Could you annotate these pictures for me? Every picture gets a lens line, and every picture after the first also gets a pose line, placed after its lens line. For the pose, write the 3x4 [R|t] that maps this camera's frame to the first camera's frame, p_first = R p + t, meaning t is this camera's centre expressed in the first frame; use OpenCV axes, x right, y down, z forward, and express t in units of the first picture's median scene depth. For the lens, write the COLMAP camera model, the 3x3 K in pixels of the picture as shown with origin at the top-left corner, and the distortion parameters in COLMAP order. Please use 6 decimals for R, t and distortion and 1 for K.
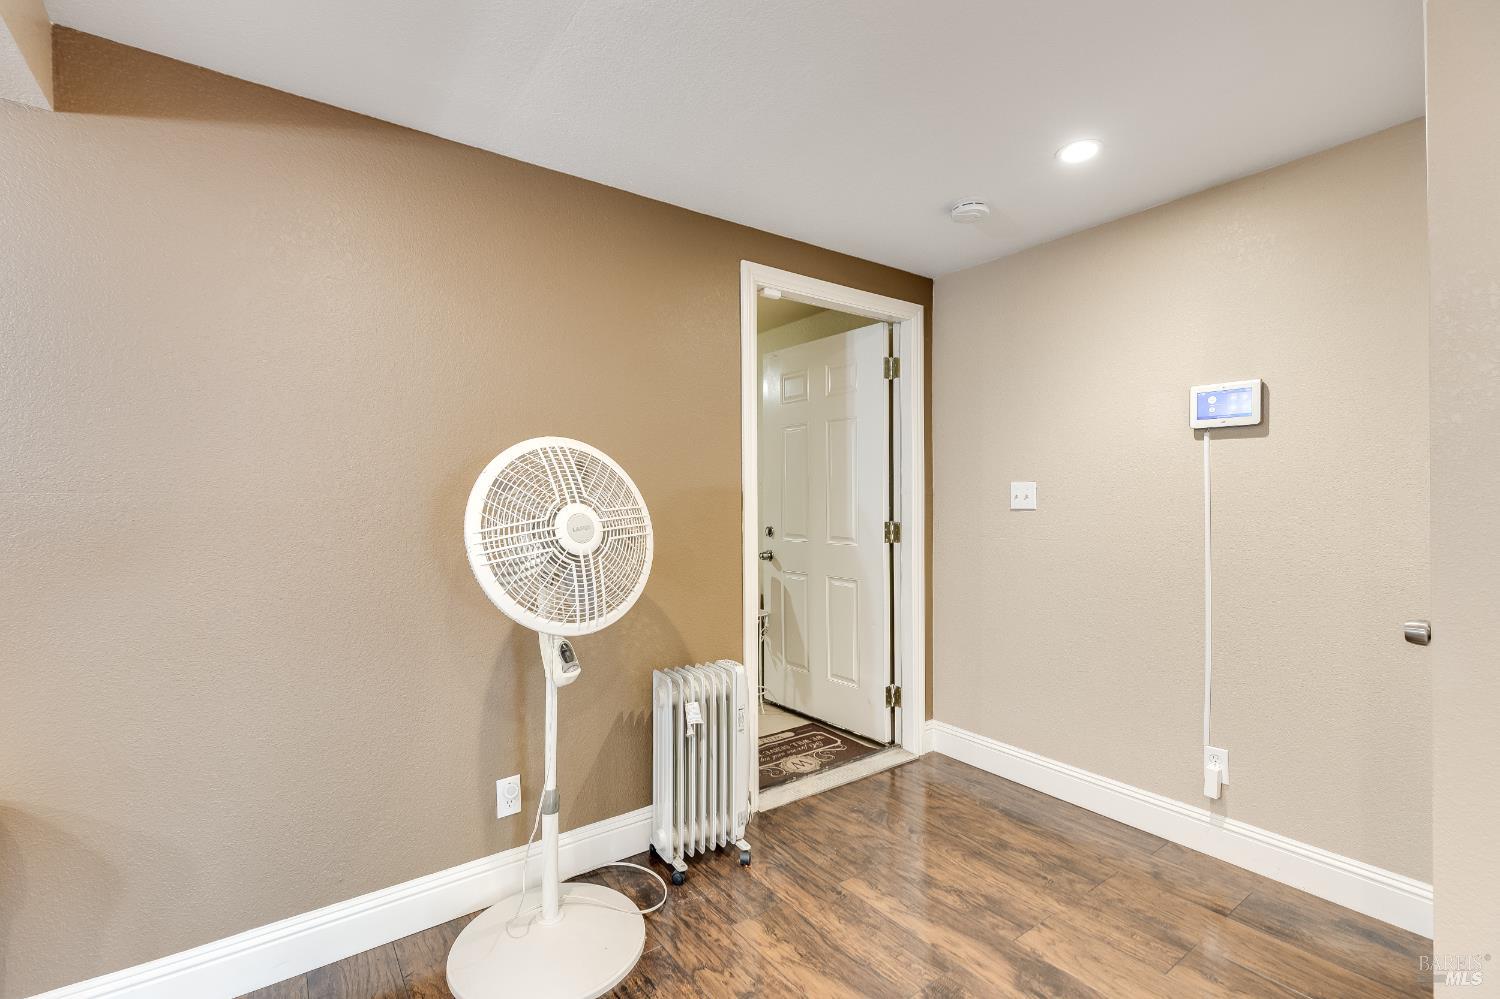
lens RADIAL K [[668.7, 0, 750.0], [0, 668.7, 499.5], [0, 0, 1]] dist [0.006684, -0.000376]
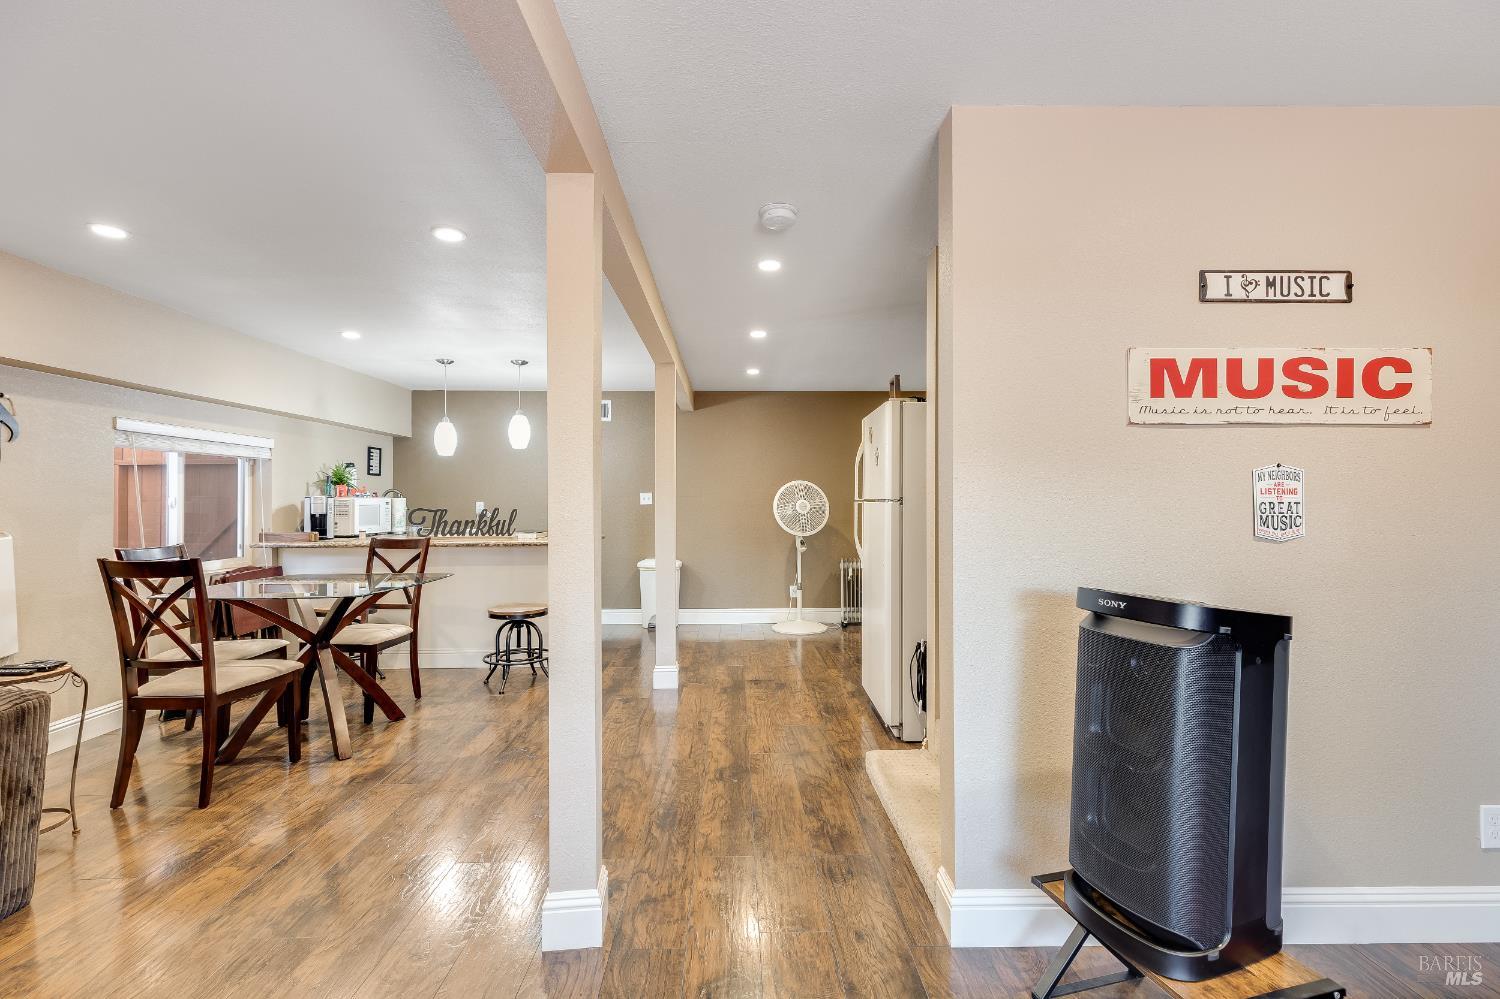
lens RADIAL K [[668.7, 0, 750.0], [0, 668.7, 499.5], [0, 0, 1]] dist [0.006684, -0.000376]
pose [[0.827885, -0.002374, -0.560893, 1.419037], [0.003076, 0.999995, 0.000309, 0.003258], [0.560889, -0.001981, 0.827888, -1.989094]]
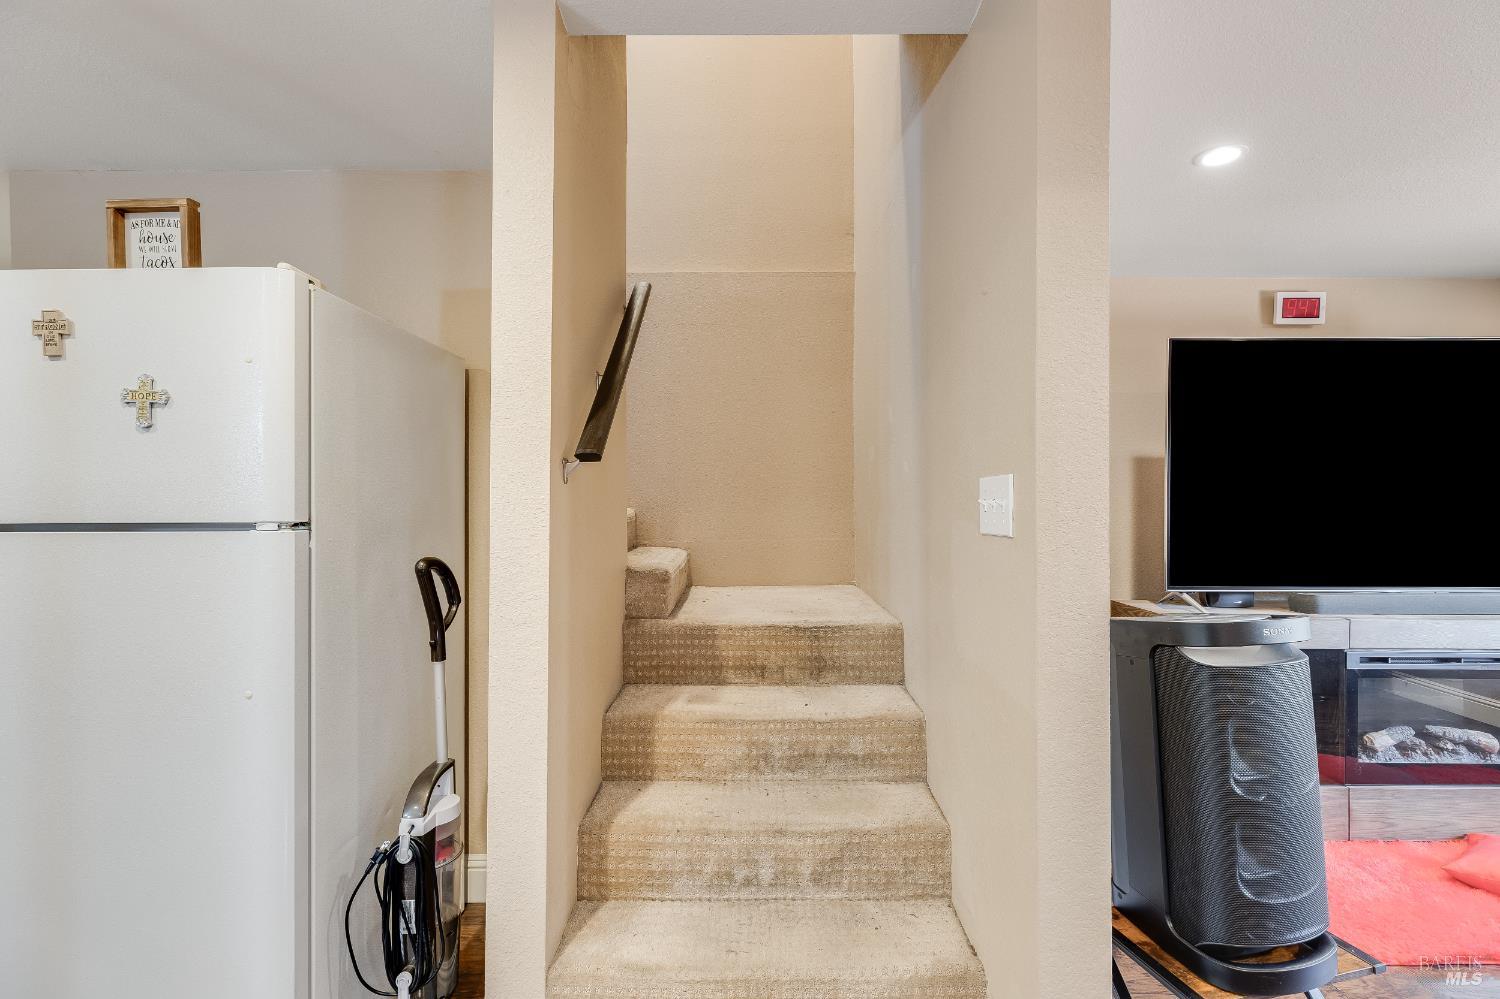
lens RADIAL K [[668.7, 0, 750.0], [0, 668.7, 499.5], [0, 0, 1]] dist [0.006684, -0.000376]
pose [[0.579506, 0.001996, 0.814965, 0.421785], [0.001967, 0.999991, -0.003848, -0.017502], [-0.814966, 0.003833, 0.579497, -1.088318]]
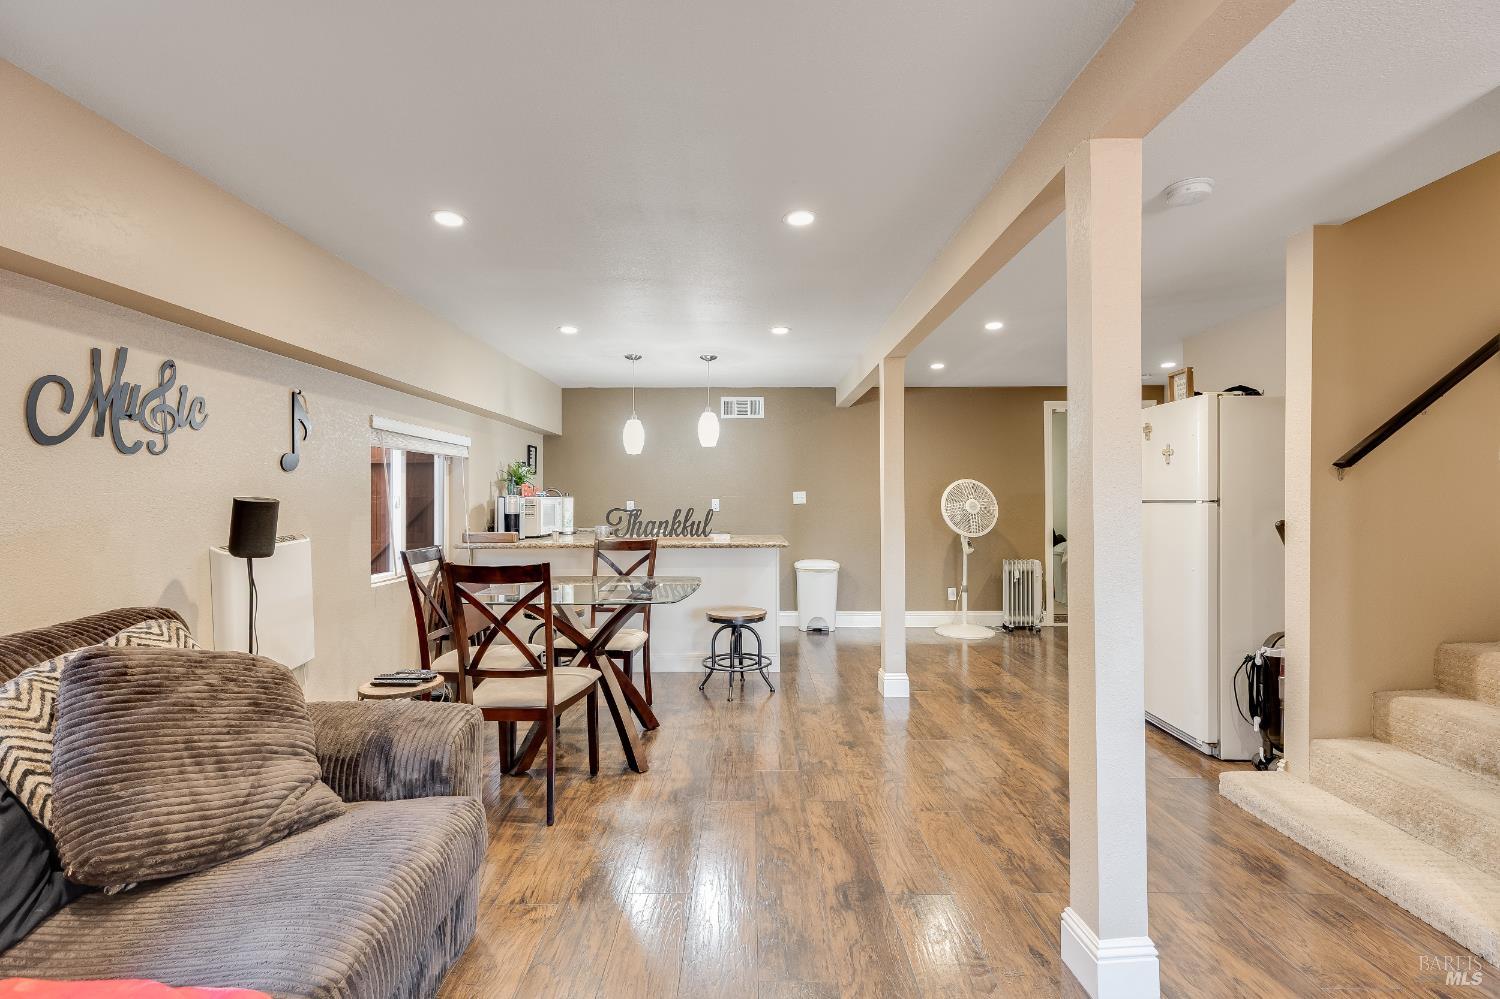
lens RADIAL K [[668.7, 0, 750.0], [0, 668.7, 499.5], [0, 0, 1]] dist [0.006684, -0.000376]
pose [[0.814094, 0.000194, -0.580733, 0.764418], [0.001788, 0.999994, 0.002841, -0.005051], [0.580730, -0.003351, 0.814089, -2.325563]]
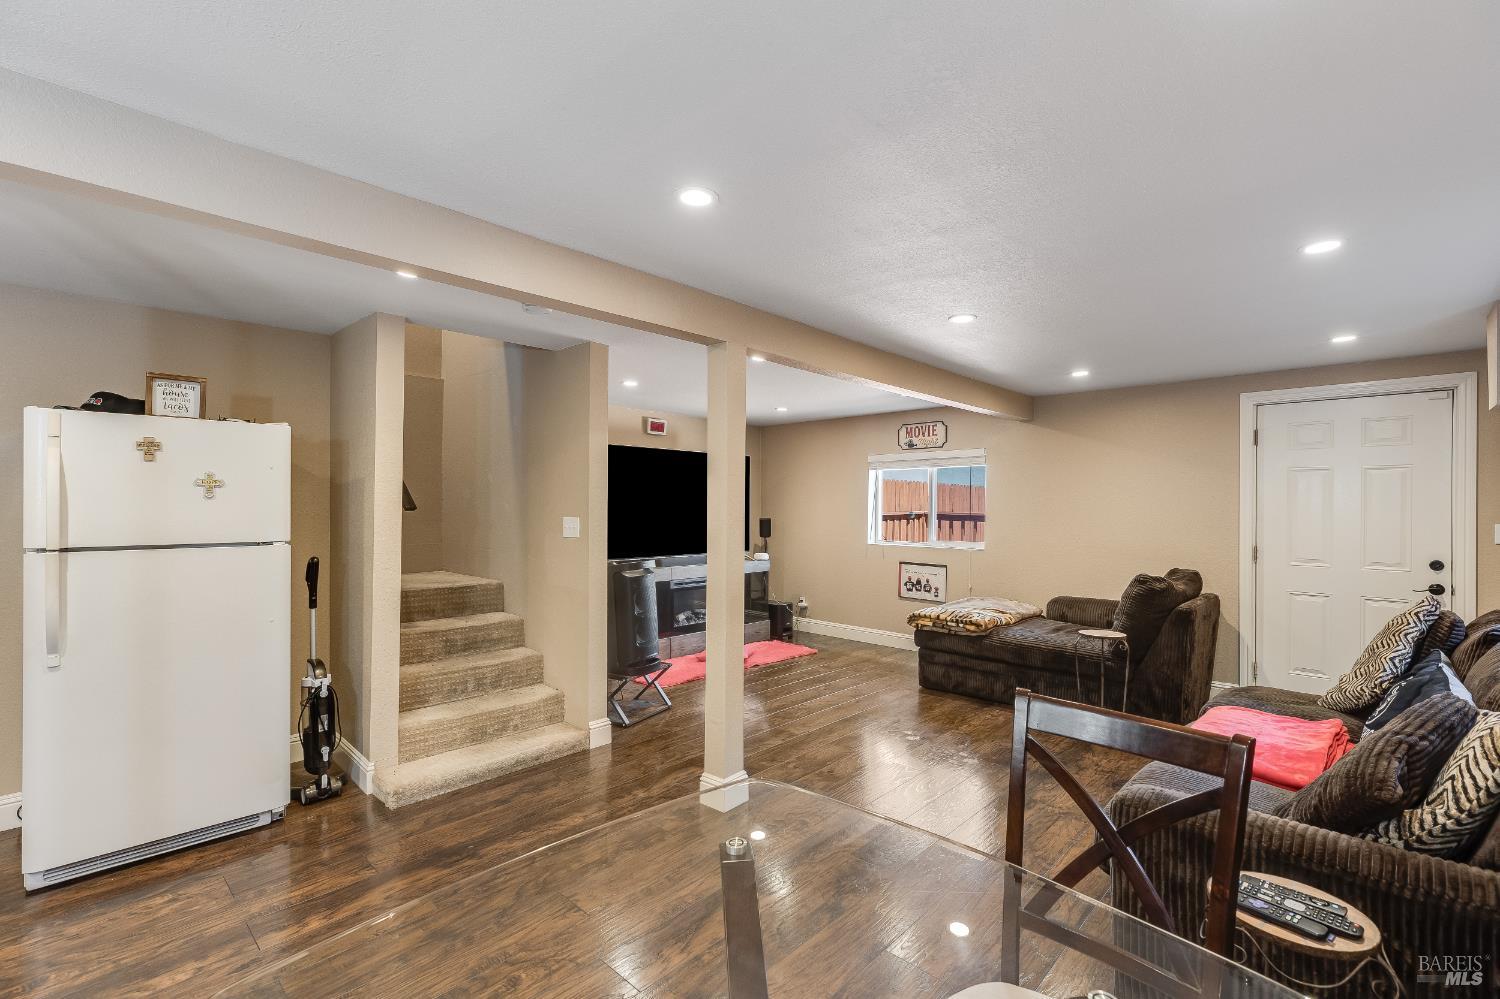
lens RADIAL K [[668.7, 0, 750.0], [0, 668.7, 499.5], [0, 0, 1]] dist [0.006684, -0.000376]
pose [[-0.195098, 0.009707, 0.980736, -1.030628], [-0.001188, 0.999948, -0.010133, -0.078677], [-0.980783, -0.003142, -0.195077, -1.027413]]
